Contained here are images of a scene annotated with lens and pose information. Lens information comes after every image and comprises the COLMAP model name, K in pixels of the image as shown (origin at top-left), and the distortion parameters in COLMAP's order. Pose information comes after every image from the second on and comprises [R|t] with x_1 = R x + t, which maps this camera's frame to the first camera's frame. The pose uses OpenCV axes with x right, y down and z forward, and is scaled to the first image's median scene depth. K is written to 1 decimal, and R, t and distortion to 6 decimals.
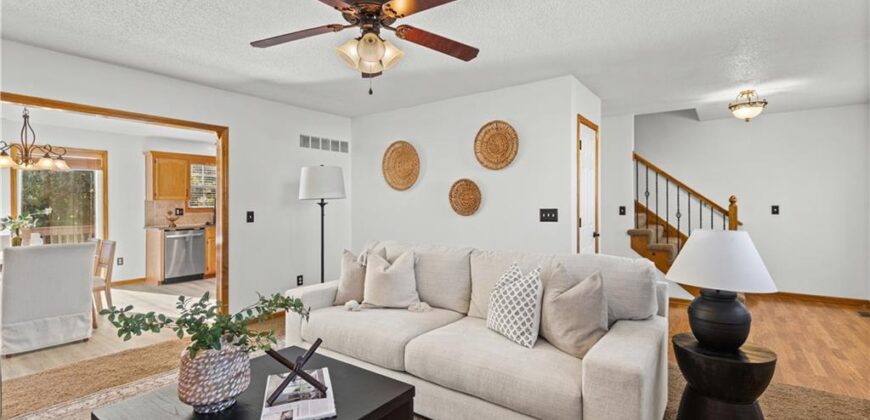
lens RADIAL K [[398.0, 0, 437.0], [0, 398.0, 207.0], [0, 0, 1]] dist [-0.004335, 0.000519]
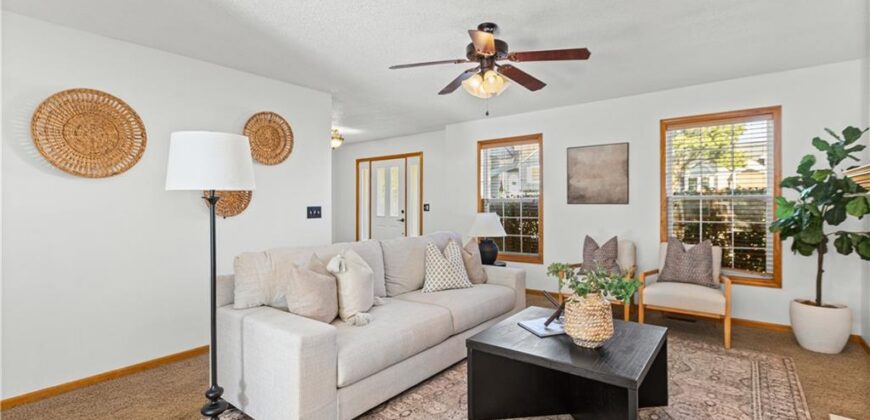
lens RADIAL K [[398.0, 0, 436.3], [0, 398.0, 206.8], [0, 0, 1]] dist [-0.004335, 0.000519]
pose [[0.025916, -0.006949, 0.999640, -0.781120], [0.011876, 0.999907, 0.006643, 0.002028], [-0.999594, 0.011699, 0.025997, 0.604291]]
